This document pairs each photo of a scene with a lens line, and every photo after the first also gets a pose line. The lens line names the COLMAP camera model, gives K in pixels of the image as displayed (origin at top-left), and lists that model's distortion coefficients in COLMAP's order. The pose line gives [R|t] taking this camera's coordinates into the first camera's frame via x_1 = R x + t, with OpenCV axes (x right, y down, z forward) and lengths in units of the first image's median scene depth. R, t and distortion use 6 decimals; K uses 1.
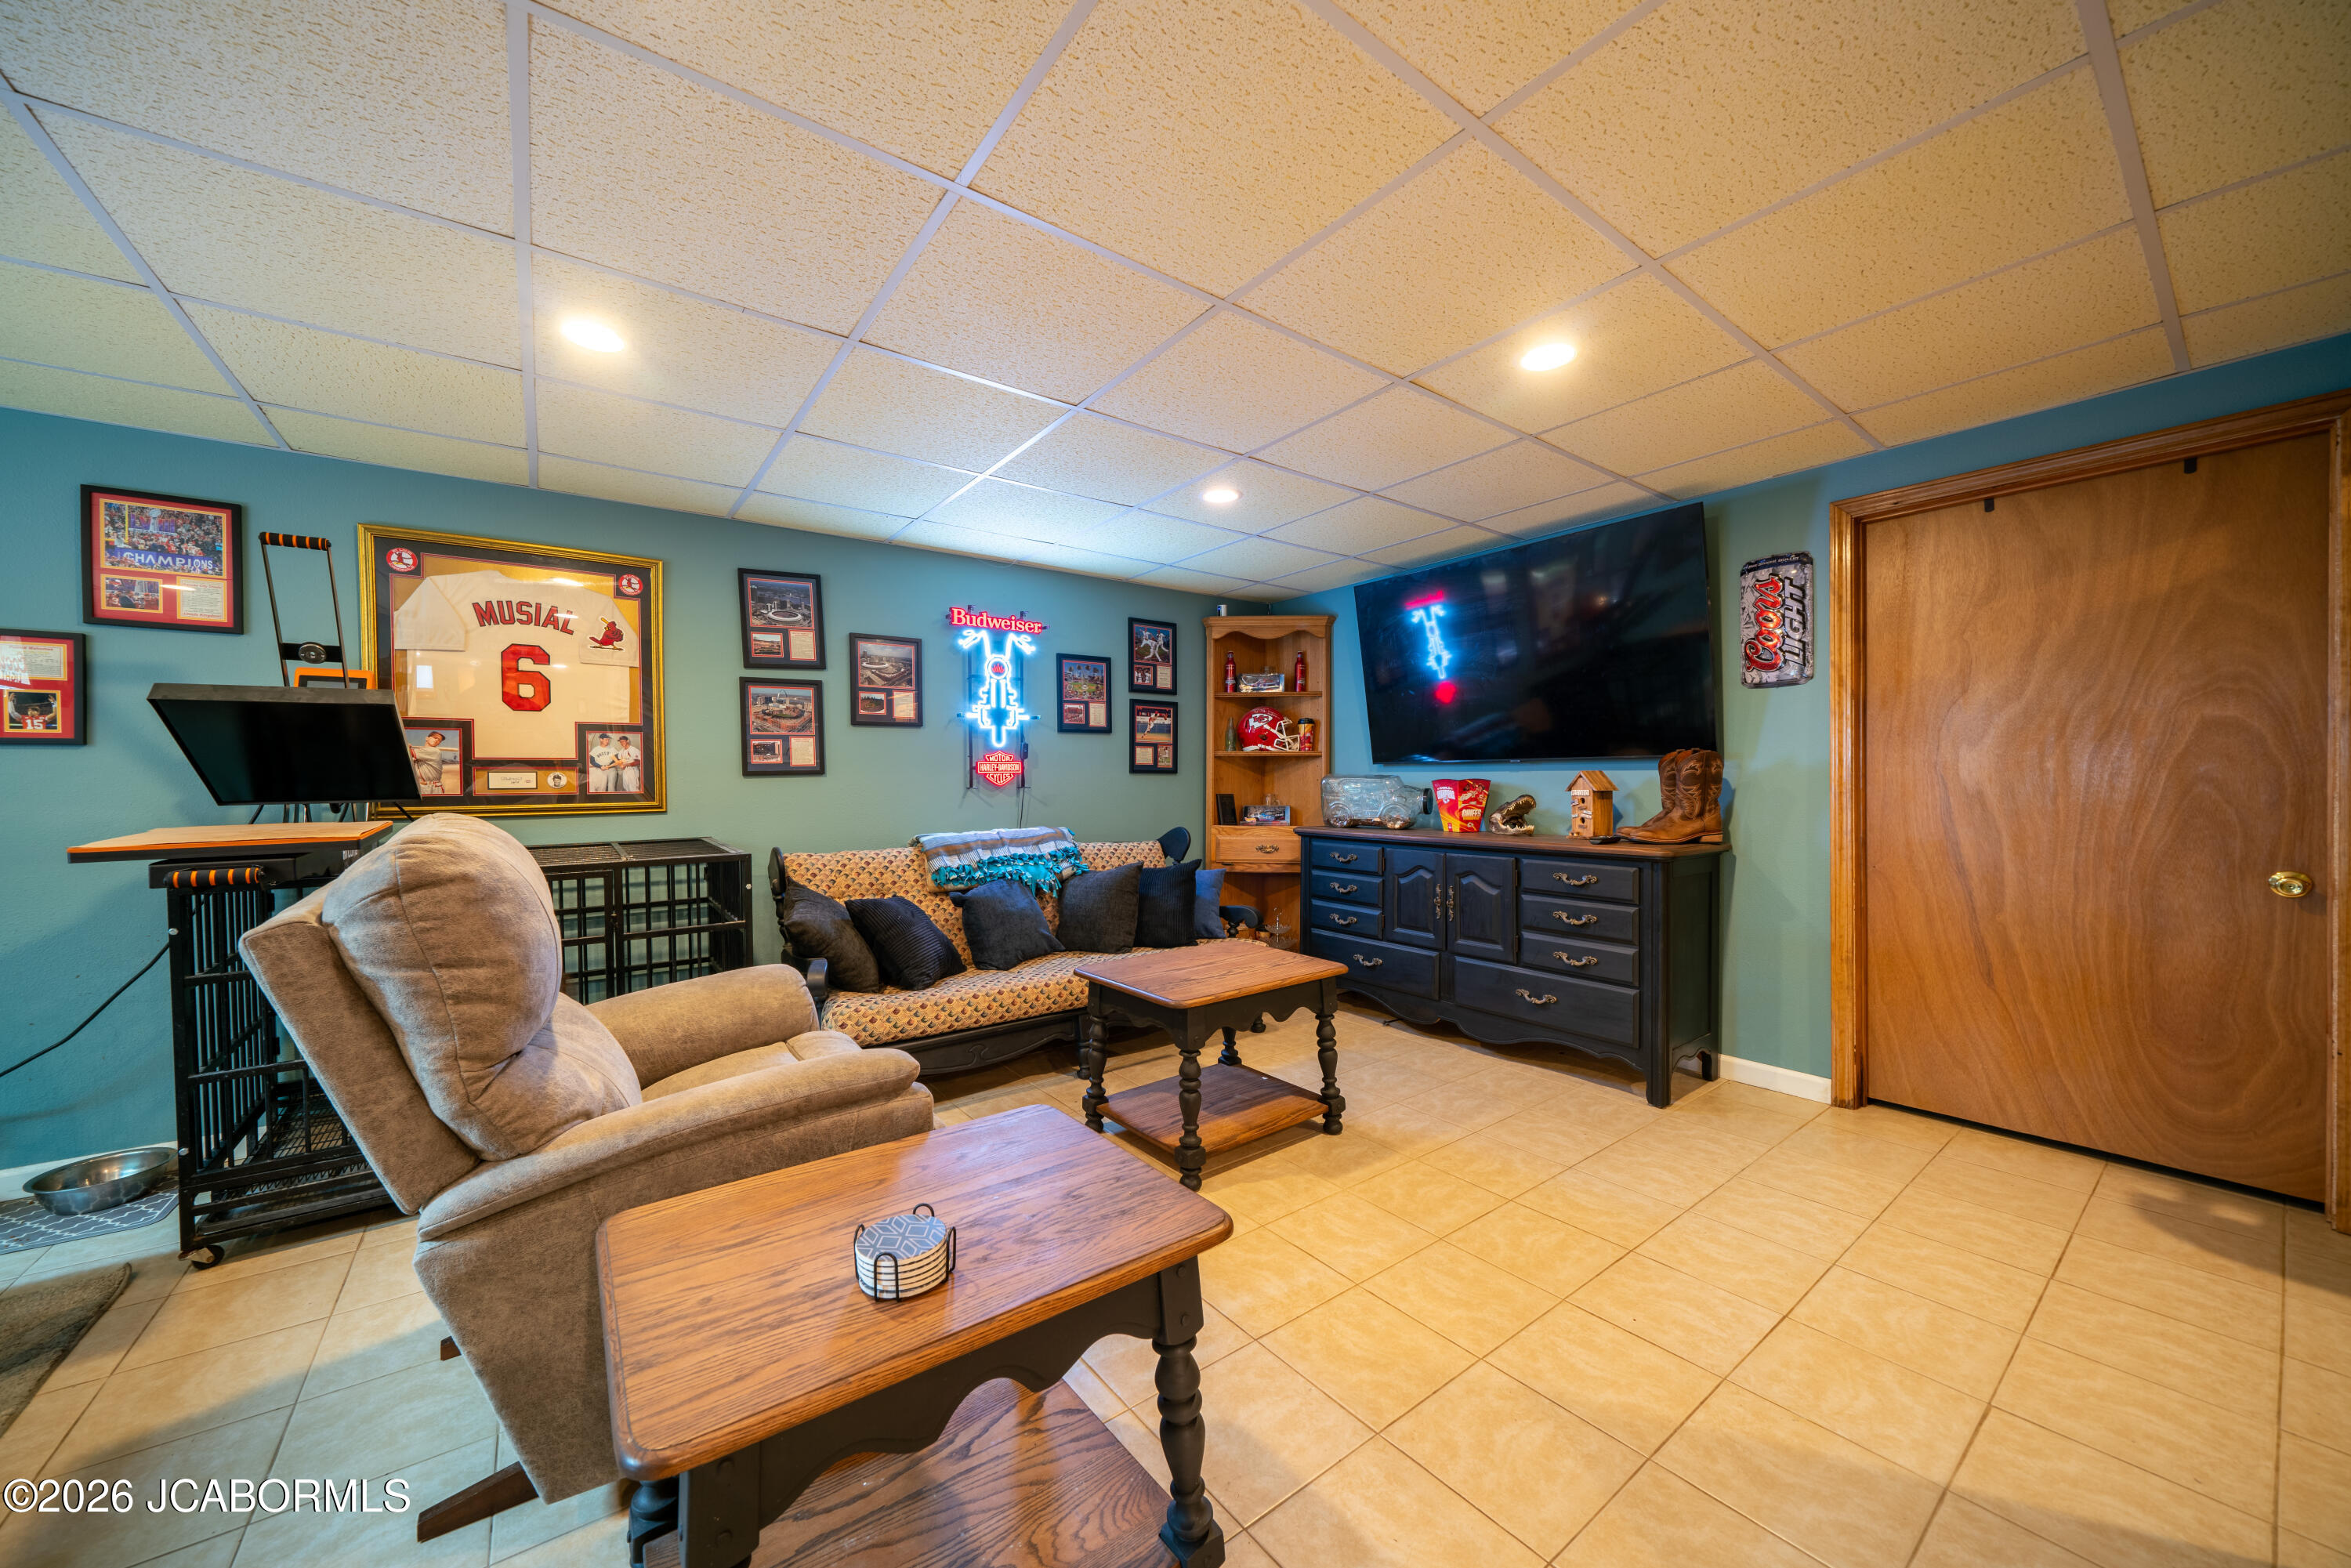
lens RADIAL K [[844.8, 0, 1152.0], [0, 844.8, 792.5], [0, 0, 1]] dist [-0.006194, 0.000641]
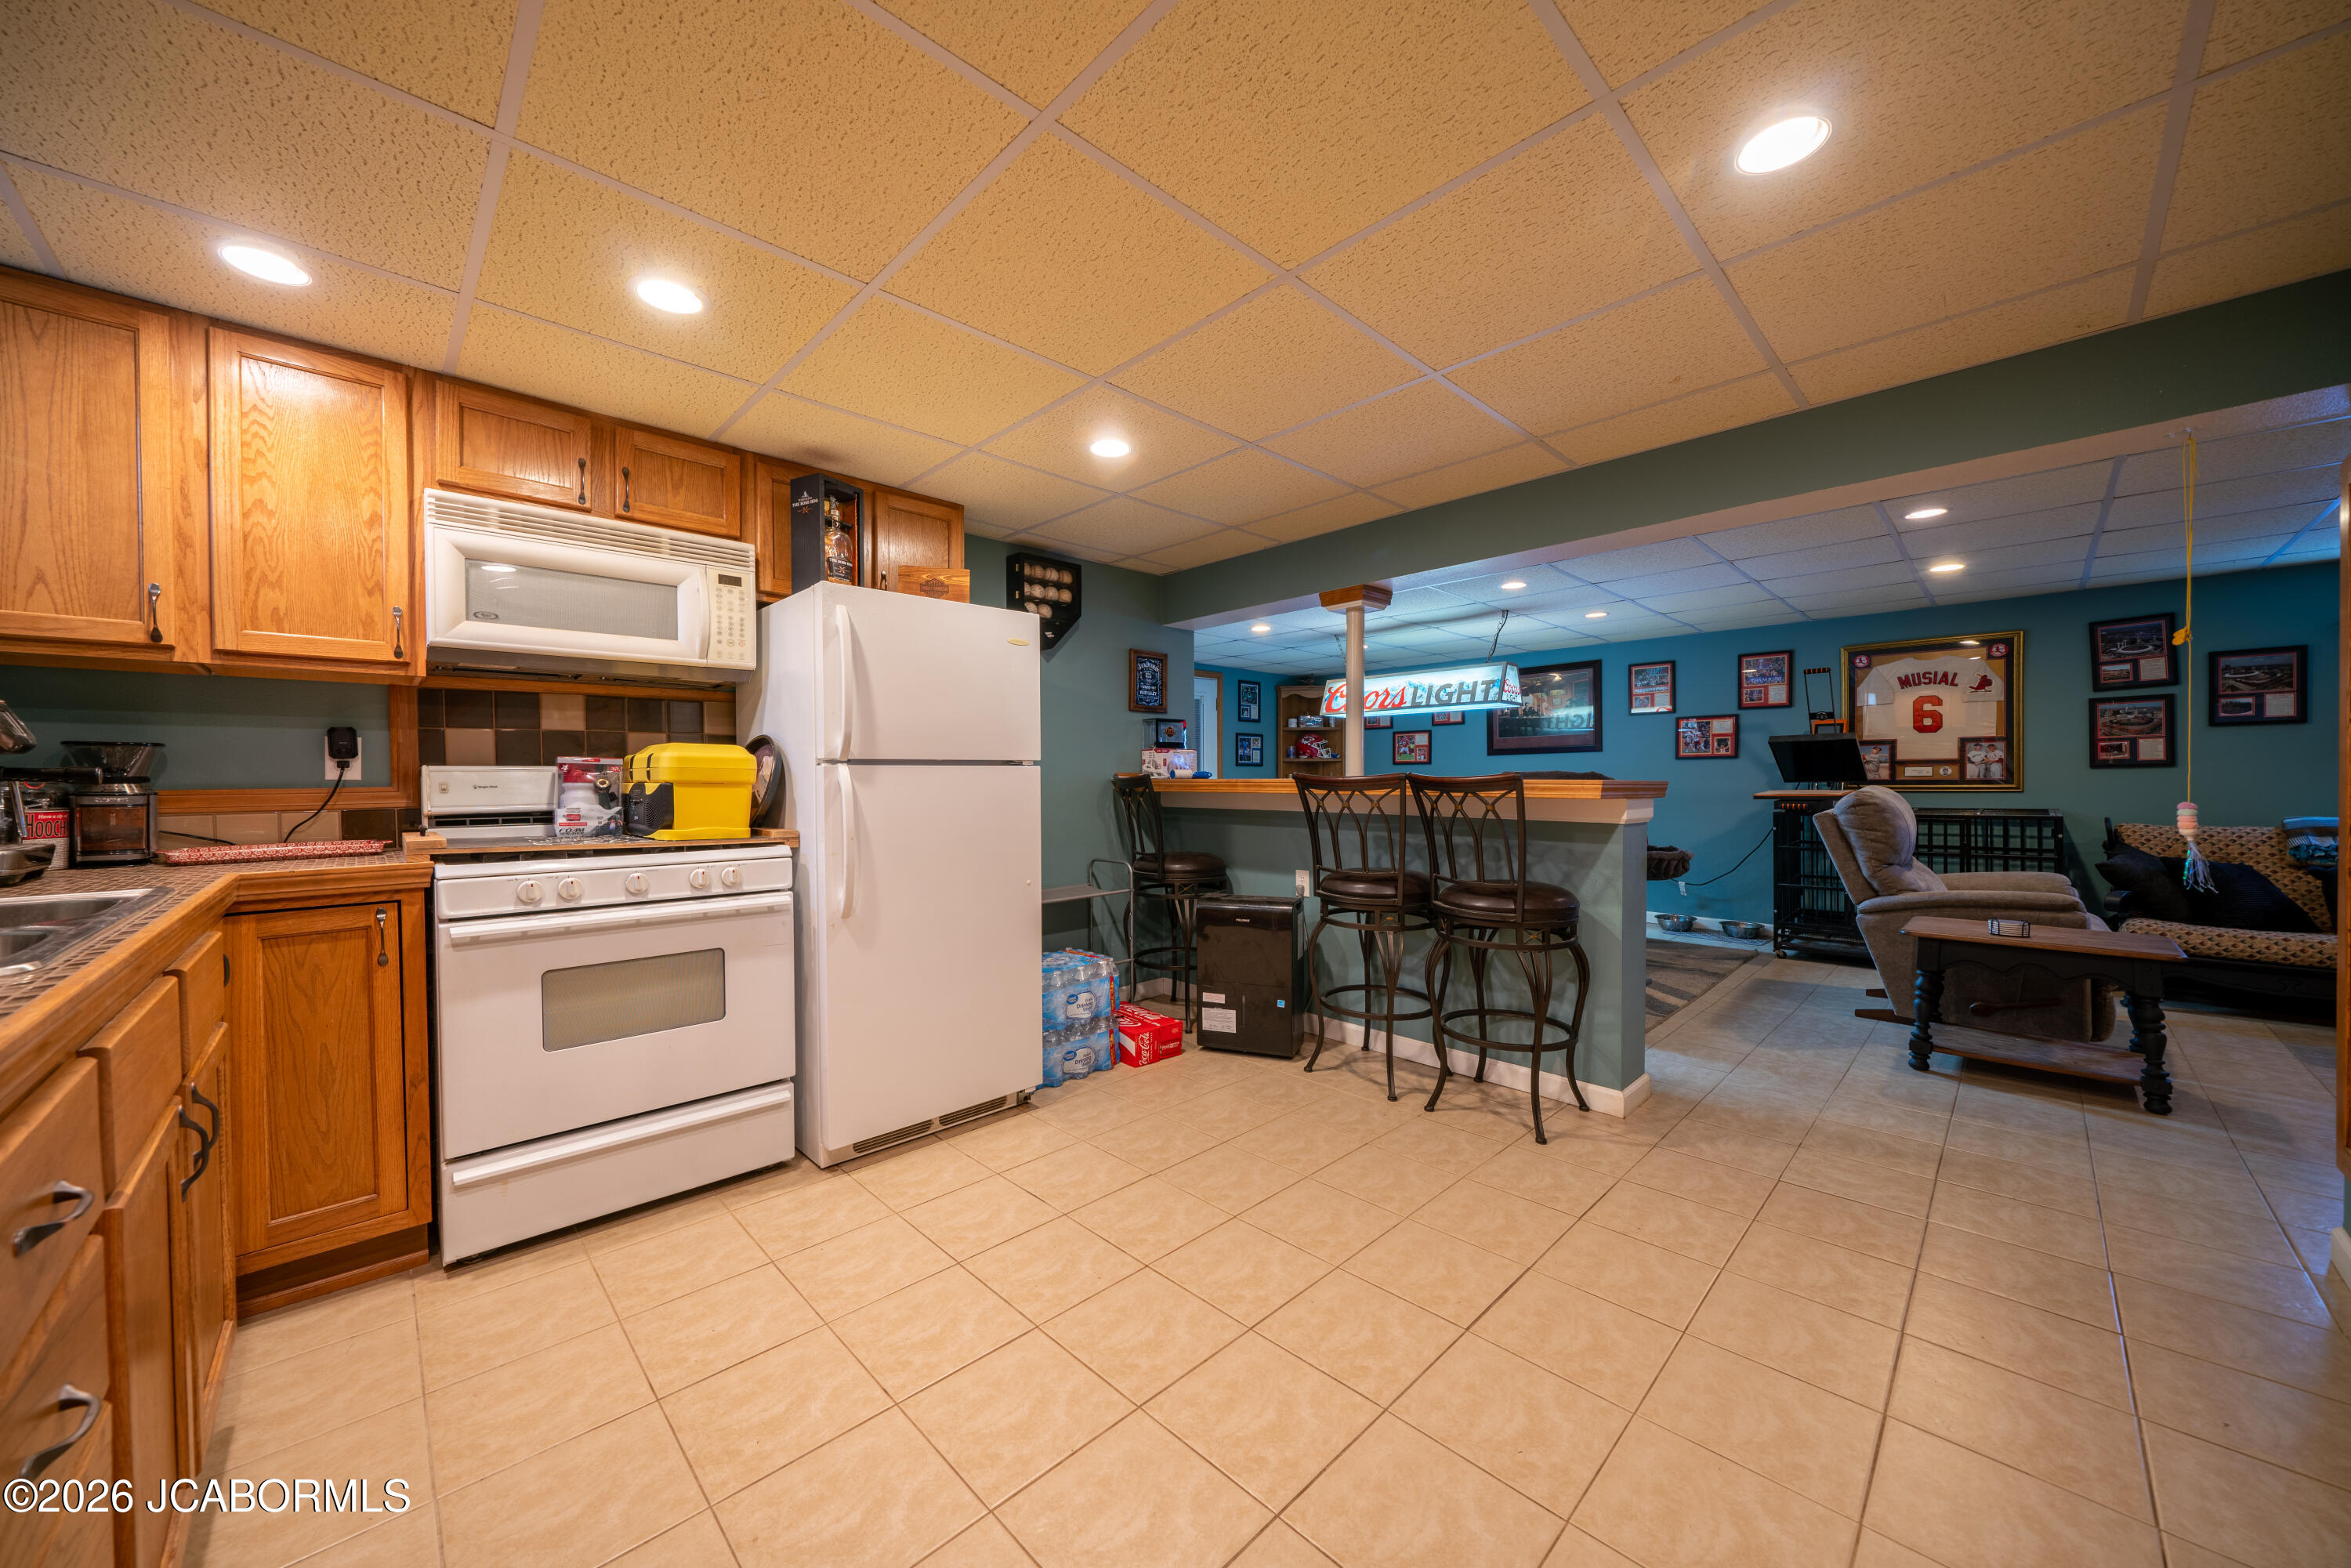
lens RADIAL K [[844.8, 0, 1167.7], [0, 844.8, 788.8], [0, 0, 1]] dist [-0.006194, 0.000641]
pose [[0.149062, 0.016247, -0.988694, 0.842511], [-0.008083, 0.999852, 0.015211, 0.008338], [0.988795, 0.005724, 0.149171, -0.925304]]
